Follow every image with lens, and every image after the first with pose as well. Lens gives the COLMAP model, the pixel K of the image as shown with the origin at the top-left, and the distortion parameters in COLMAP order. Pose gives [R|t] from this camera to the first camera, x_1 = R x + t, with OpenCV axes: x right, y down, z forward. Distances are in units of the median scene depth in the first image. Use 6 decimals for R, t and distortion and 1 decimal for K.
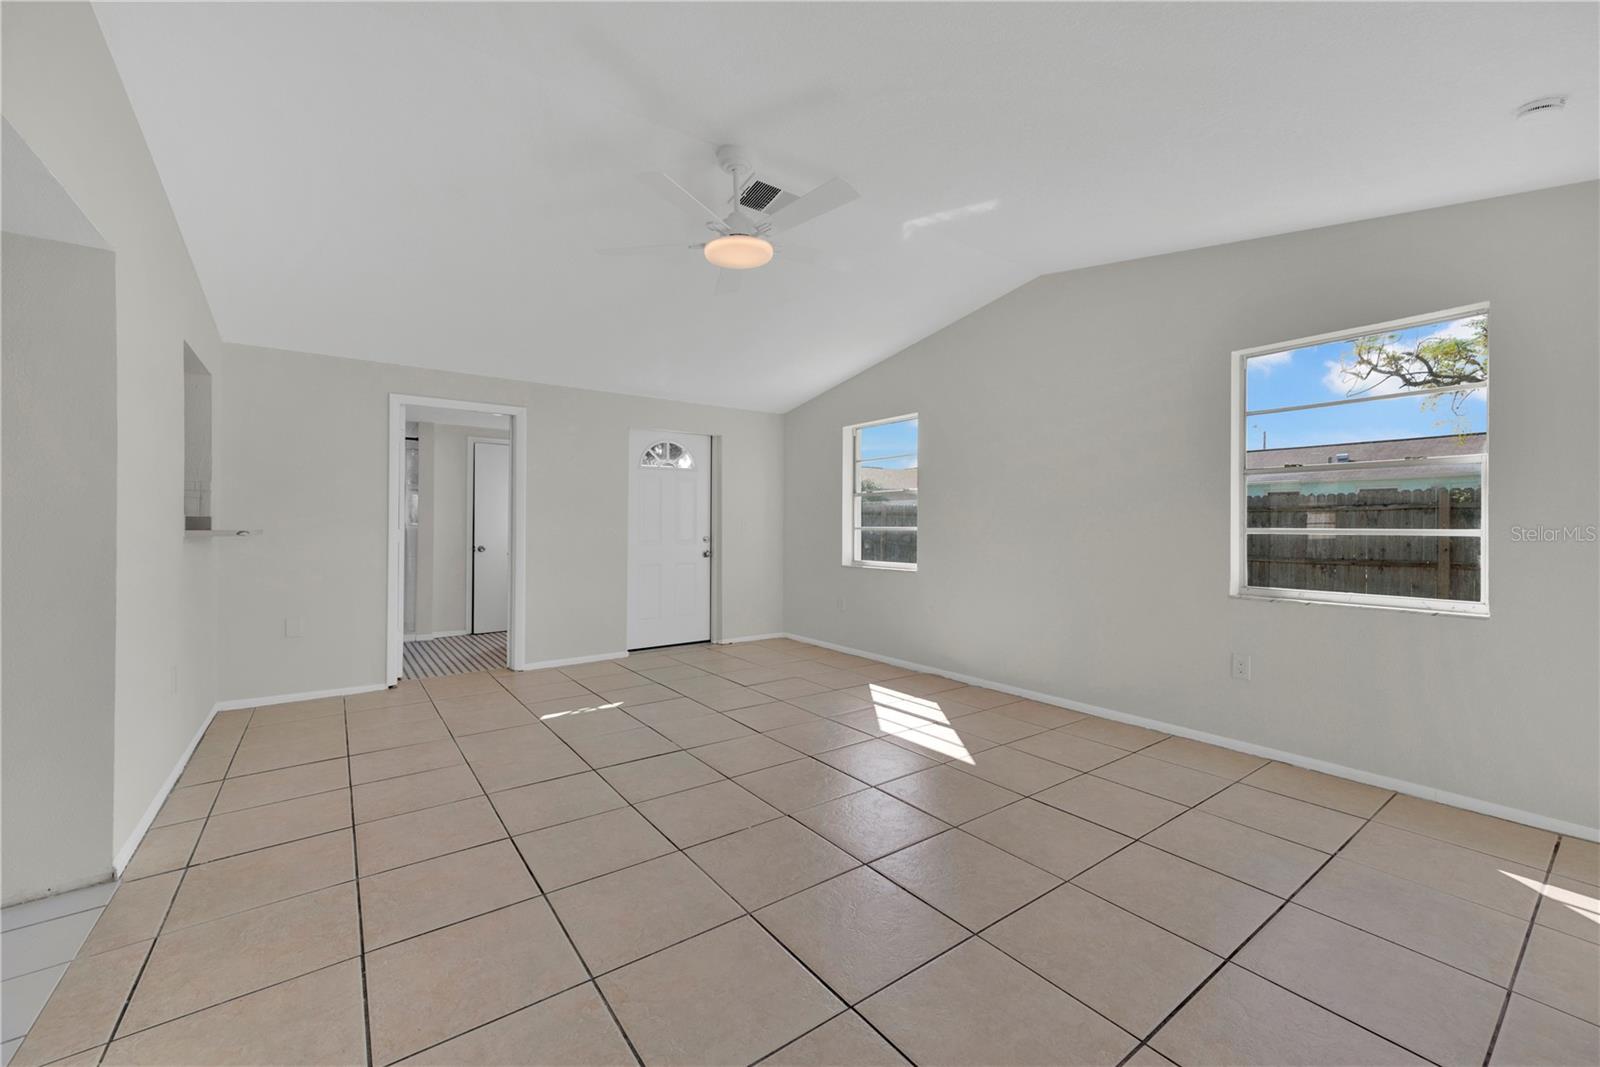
lens RADIAL K [[645.6, 0, 807.6], [0, 645.6, 522.8], [0, 0, 1]] dist [0.002820, 0.000140]
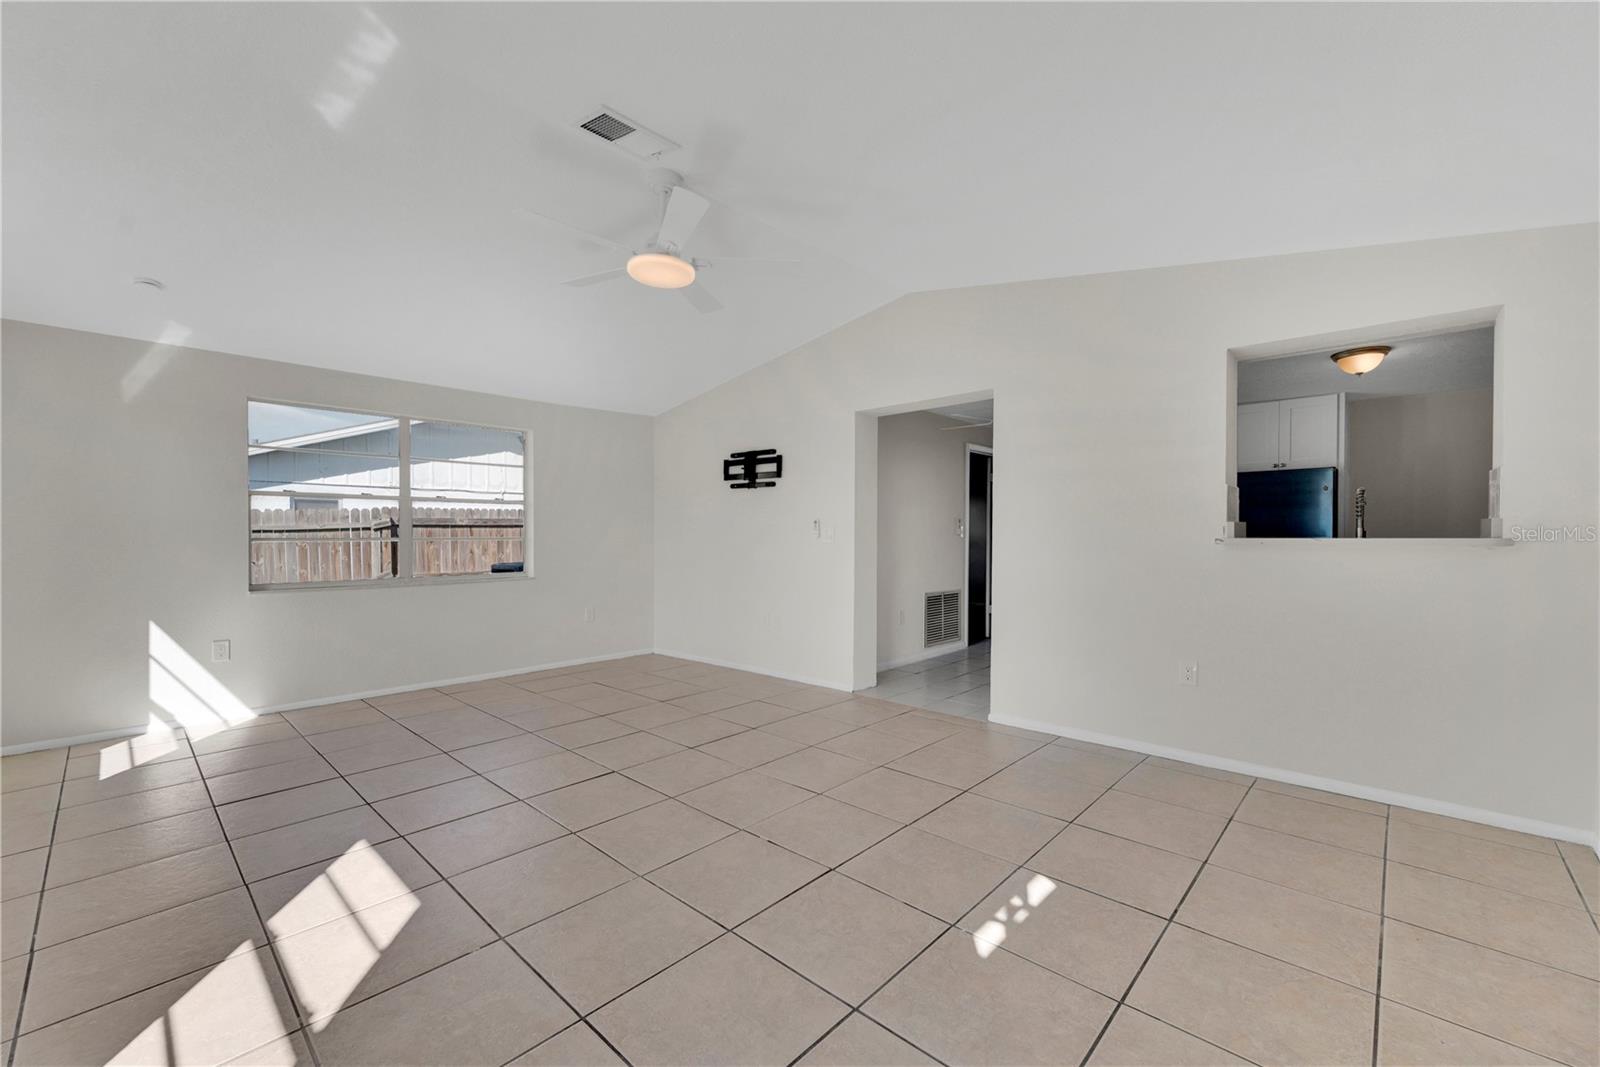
lens RADIAL K [[646.8, 0, 800.8], [0, 646.8, 551.4], [0, 0, 1]] dist [-0.000440, -0.000390]
pose [[-0.983303, 0.011868, -0.181590, -0.080616], [0.008355, 0.999763, 0.020097, 0.005036], [0.181785, 0.018244, -0.983169, 1.146198]]
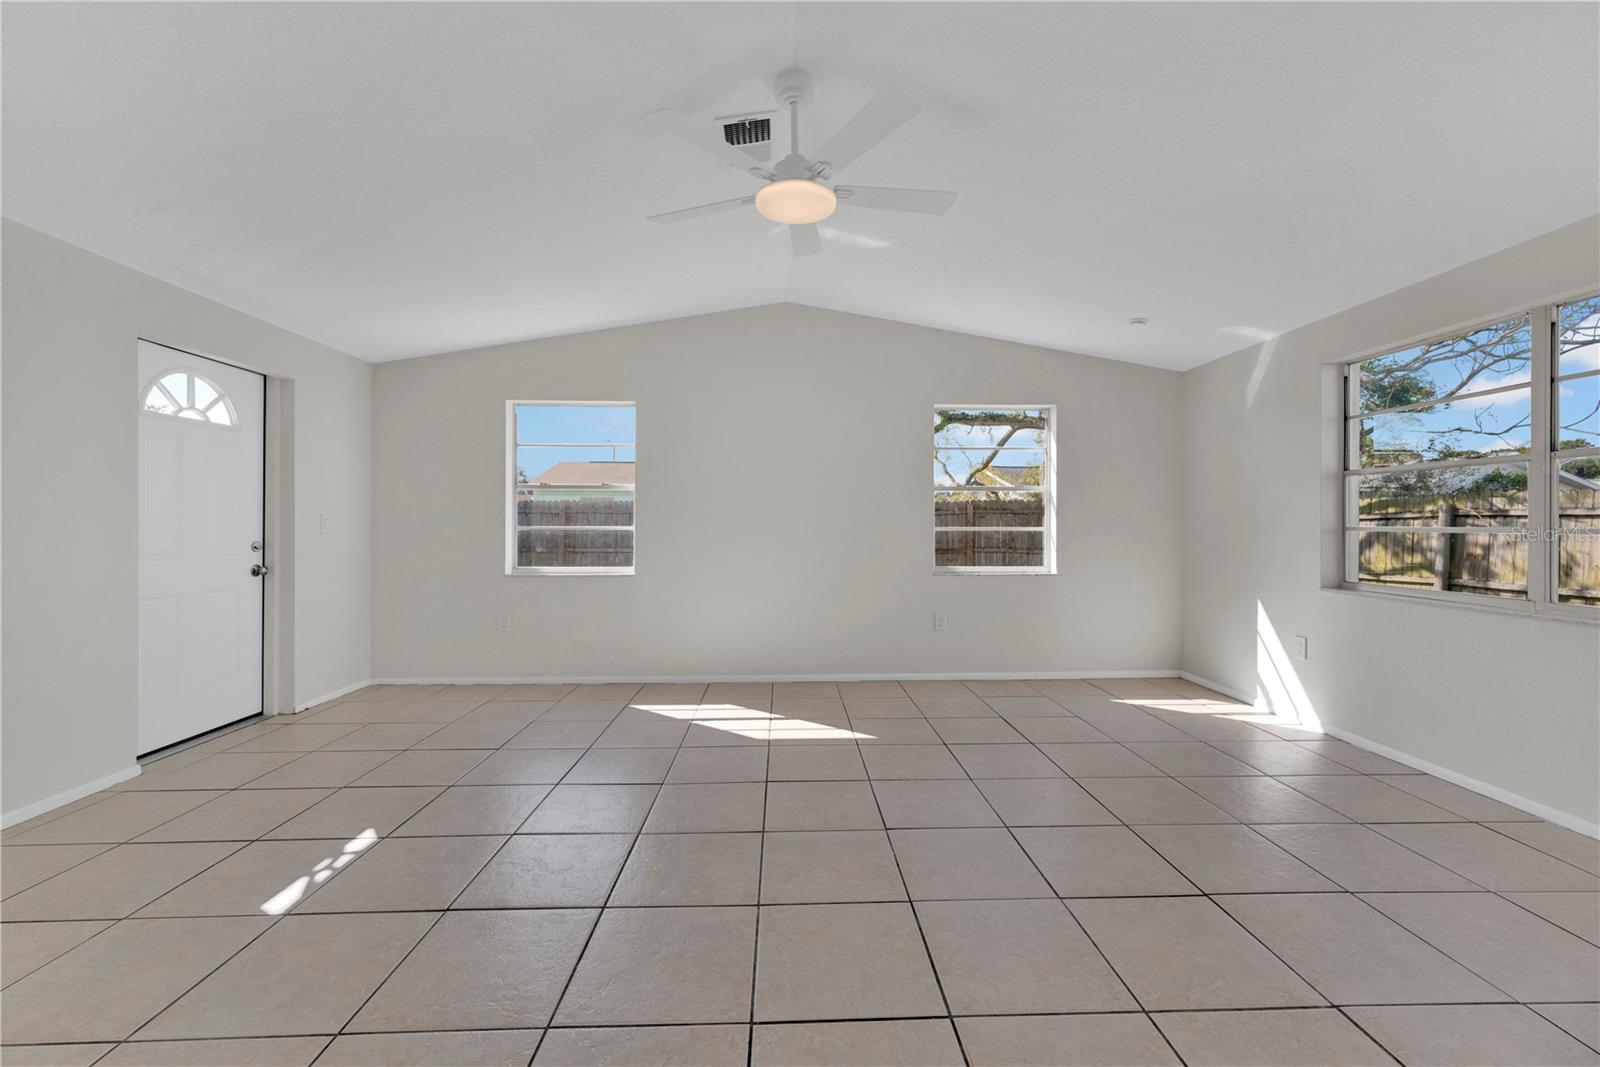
lens RADIAL K [[639.8, 0, 805.9], [0, 639.8, 514.4], [0, 0, 1]] dist [0.003168, 0.000455]
pose [[0.565674, 0.010724, 0.824559, -0.449857], [-0.004901, 0.999941, -0.009643, -0.002111], [-0.824615, 0.001414, 0.565693, 0.286988]]
